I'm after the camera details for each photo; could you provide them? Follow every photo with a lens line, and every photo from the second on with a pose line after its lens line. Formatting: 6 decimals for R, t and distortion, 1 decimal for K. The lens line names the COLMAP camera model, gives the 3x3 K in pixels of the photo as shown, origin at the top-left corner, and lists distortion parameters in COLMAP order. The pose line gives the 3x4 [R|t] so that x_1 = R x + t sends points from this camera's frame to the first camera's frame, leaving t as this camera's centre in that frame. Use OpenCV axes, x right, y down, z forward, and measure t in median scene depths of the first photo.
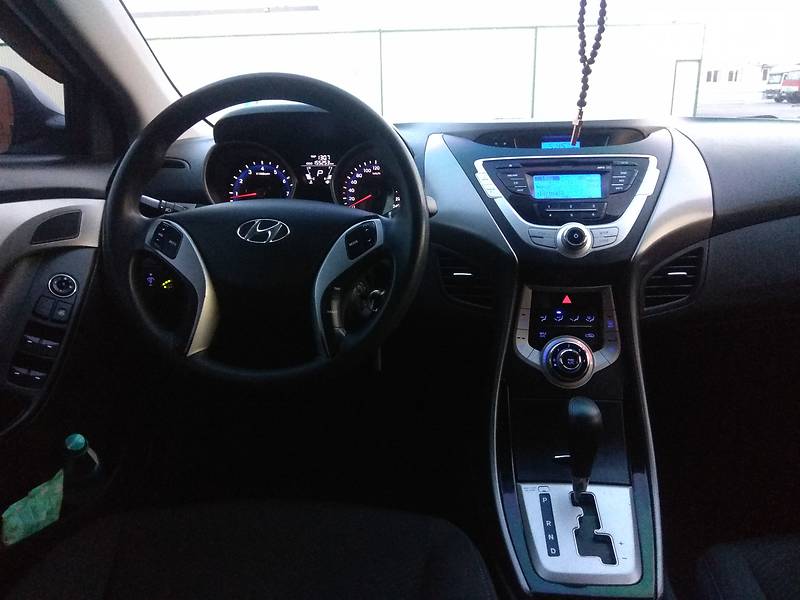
lens RADIAL K [[589.1, 0, 397.7], [0, 589.1, 304.9], [0, 0, 1]] dist [0.068433, -0.100332]
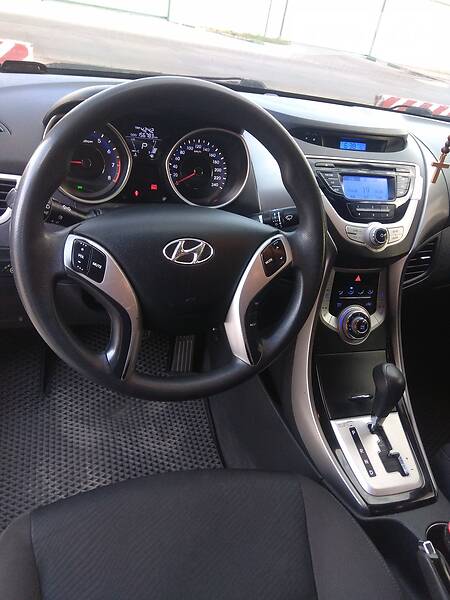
lens RADIAL K [[441.8, 0, 225.0], [0, 441.8, 300.0], [0, 0, 1]] dist [0.068433, -0.100332]
pose [[0.918534, -0.046274, 0.392625, -0.381899], [-0.051894, 0.970421, 0.235775, -0.183647], [-0.391922, -0.236942, 0.888963, 0.235963]]
